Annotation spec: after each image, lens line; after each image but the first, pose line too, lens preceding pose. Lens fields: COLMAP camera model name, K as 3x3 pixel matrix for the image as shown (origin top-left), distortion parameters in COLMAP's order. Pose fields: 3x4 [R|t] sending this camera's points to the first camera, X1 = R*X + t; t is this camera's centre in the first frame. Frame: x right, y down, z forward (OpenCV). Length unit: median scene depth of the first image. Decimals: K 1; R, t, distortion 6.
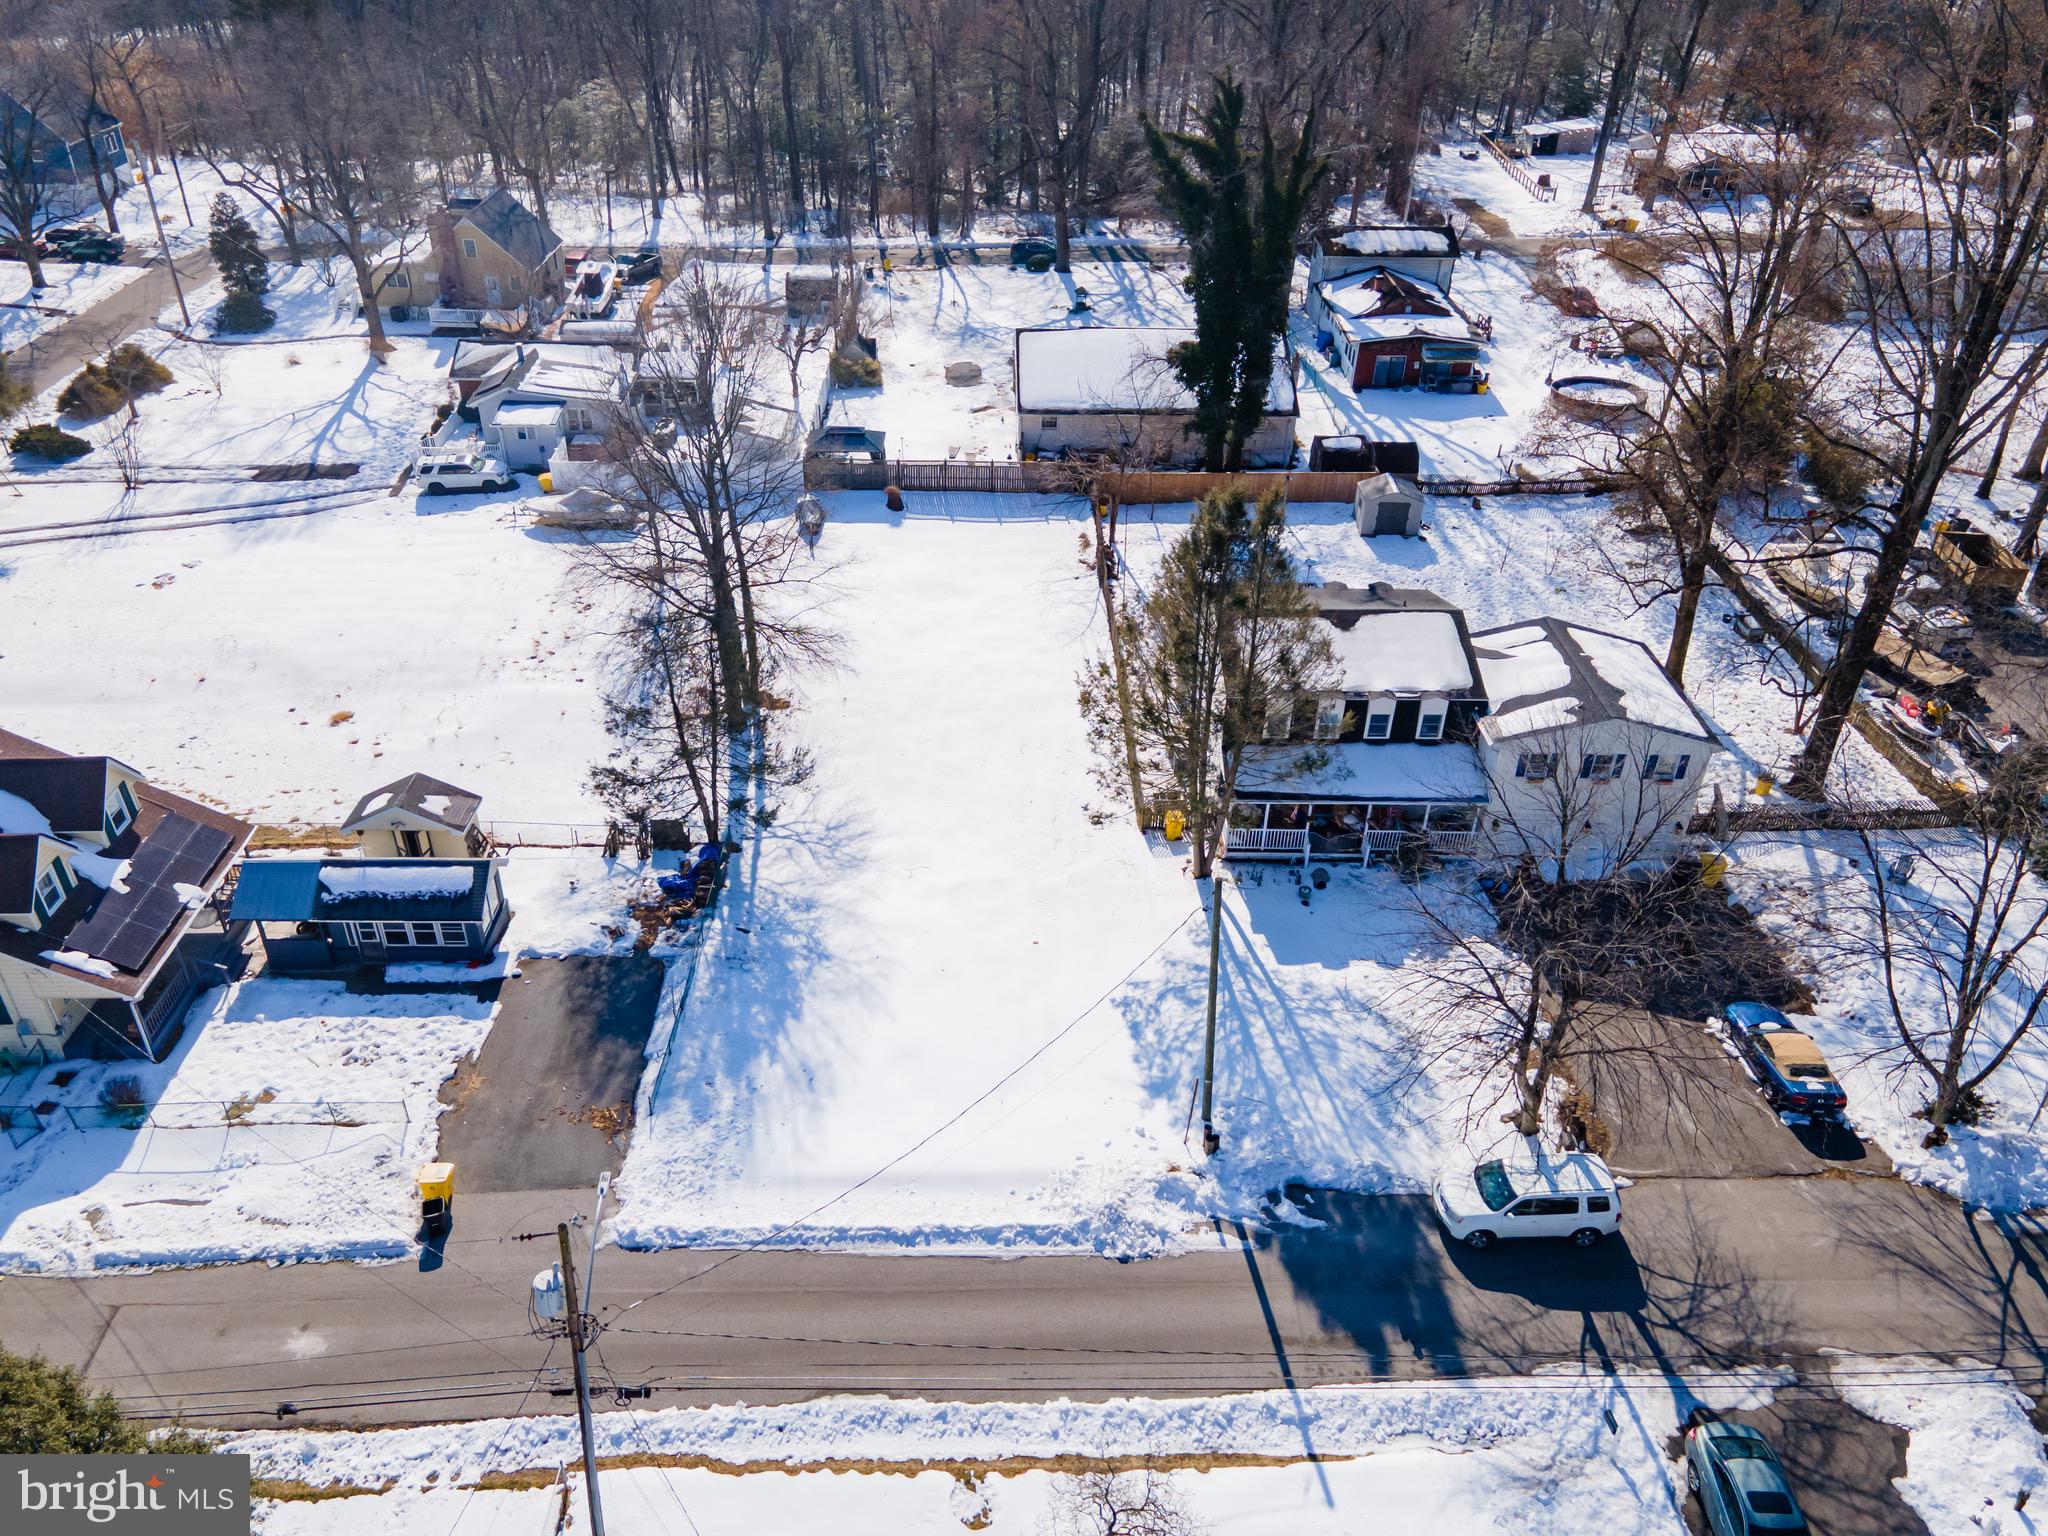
lens RADIAL K [[1493.4, 0, 1010.9], [0, 1493.4, 754.2], [0, 0, 1]] dist [0.024842, 0.037258]
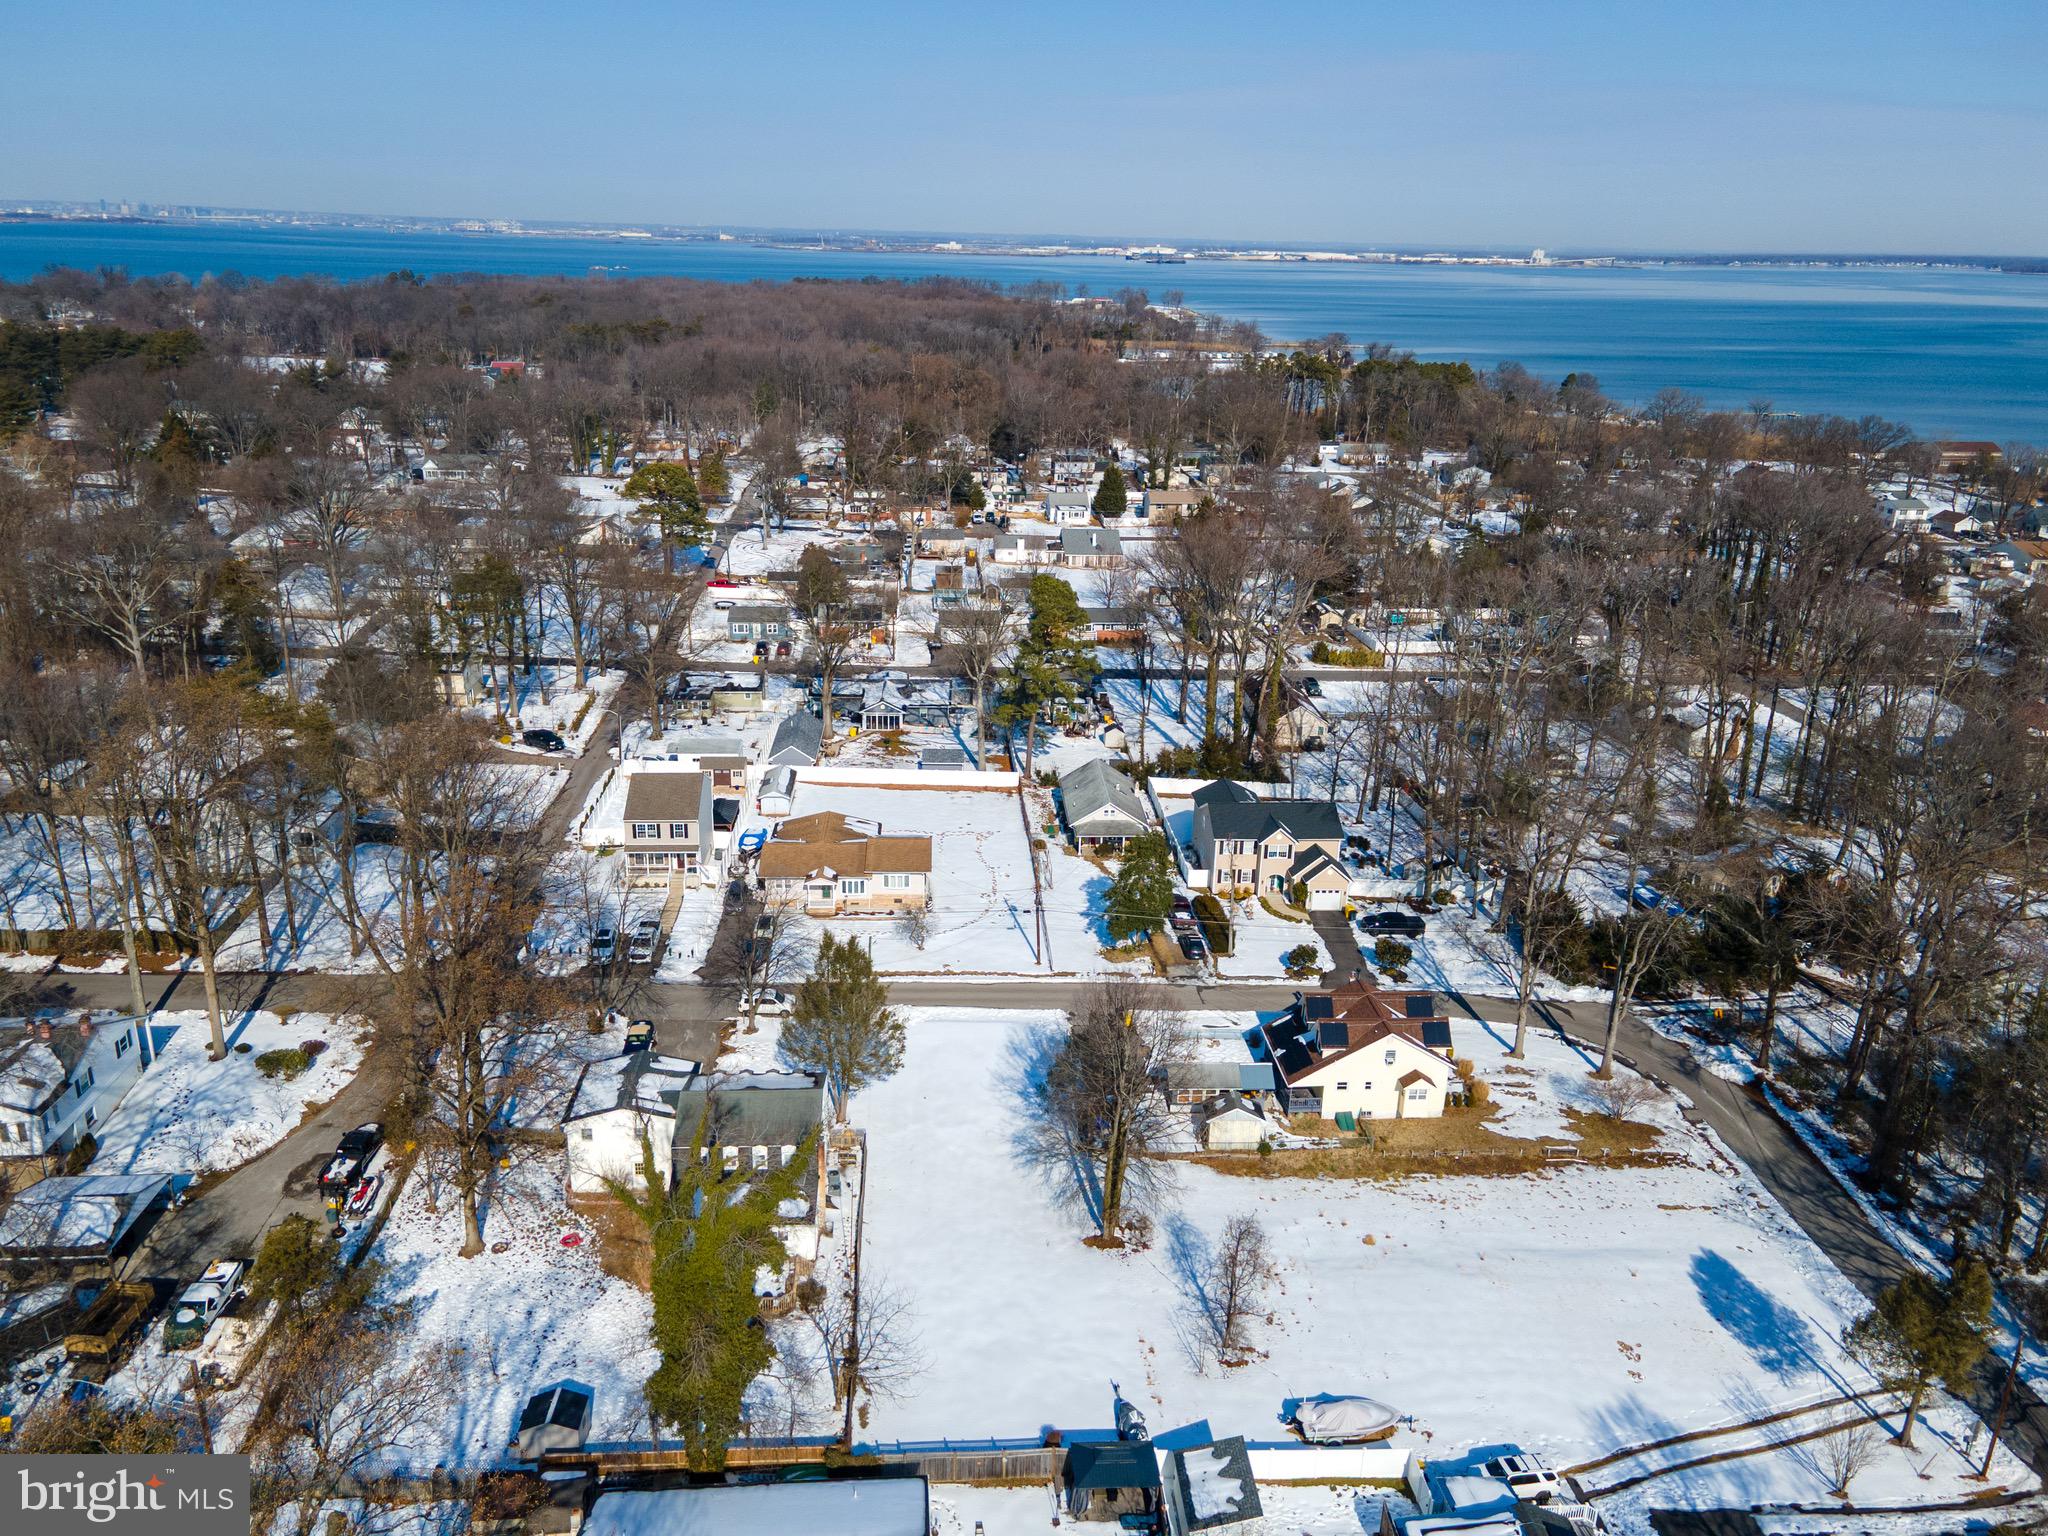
lens RADIAL K [[1493.4, 0, 1023.2], [0, 1493.4, 736.2], [0, 0, 1]] dist [0.024842, 0.037258]
pose [[-0.997562, -0.030028, -0.062996, 0.028959], [-0.067978, 0.622277, 0.779840, -1.993360], [0.015784, 0.782221, -0.622801, 2.022211]]
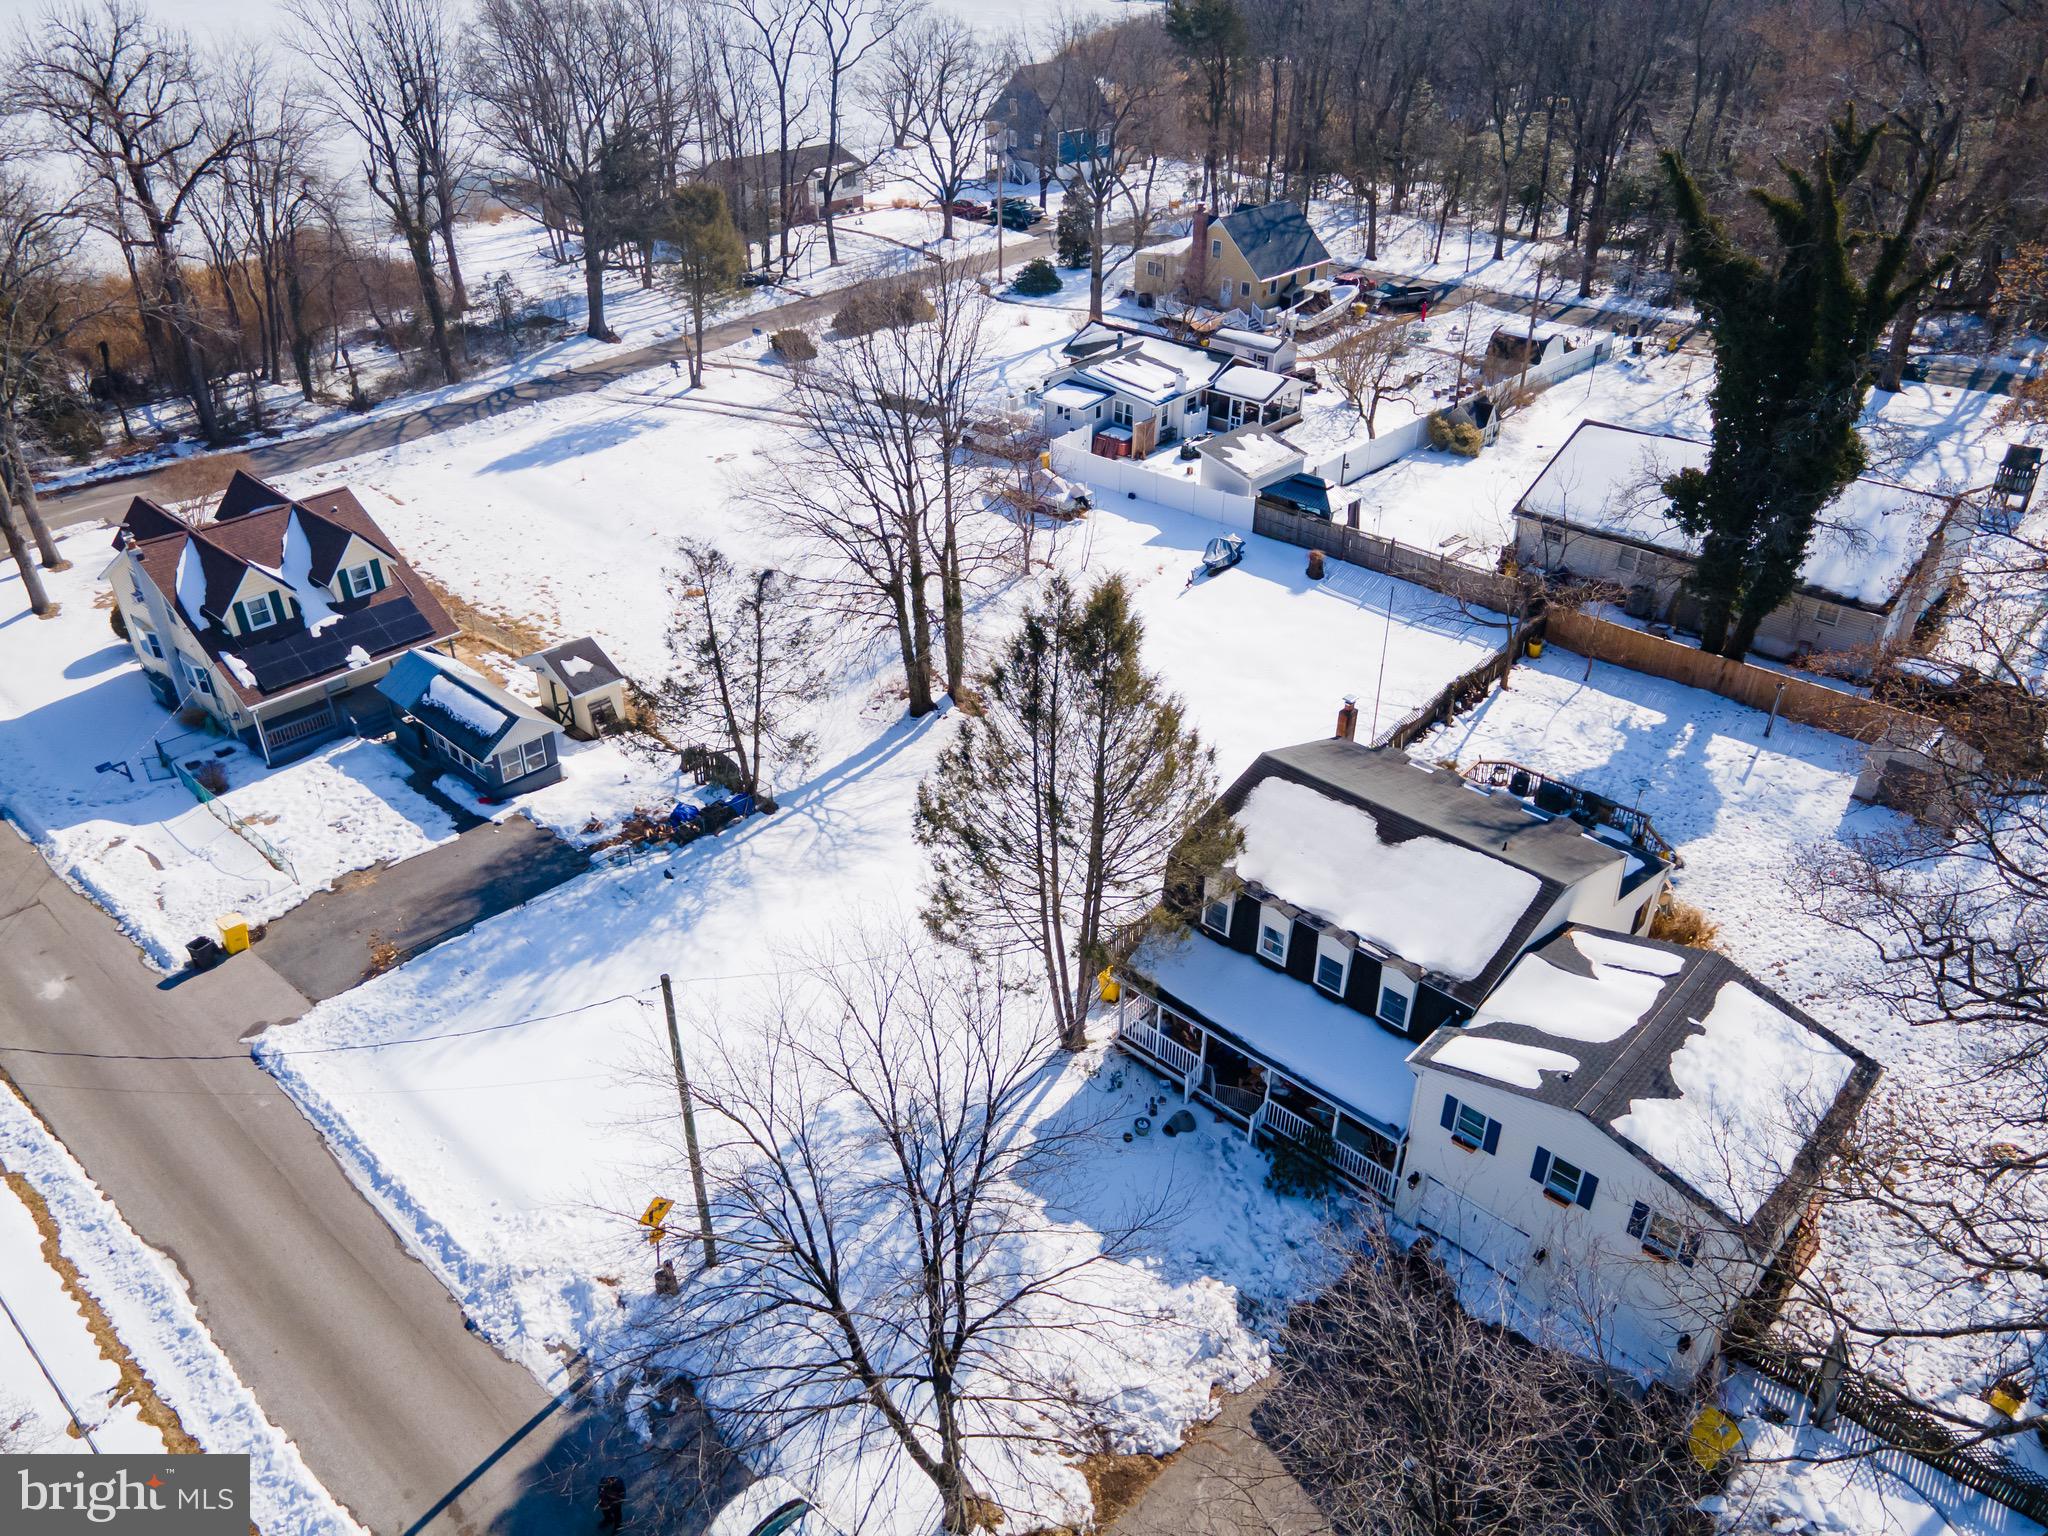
lens RADIAL K [[1493.4, 0, 1015.5], [0, 1493.4, 751.4], [0, 0, 1]] dist [0.024842, 0.037258]
pose [[0.719896, 0.346506, -0.601401, 0.581905], [-0.366070, 0.925709, 0.095164, -0.143378], [0.589697, 0.151646, 0.793260, 0.347185]]
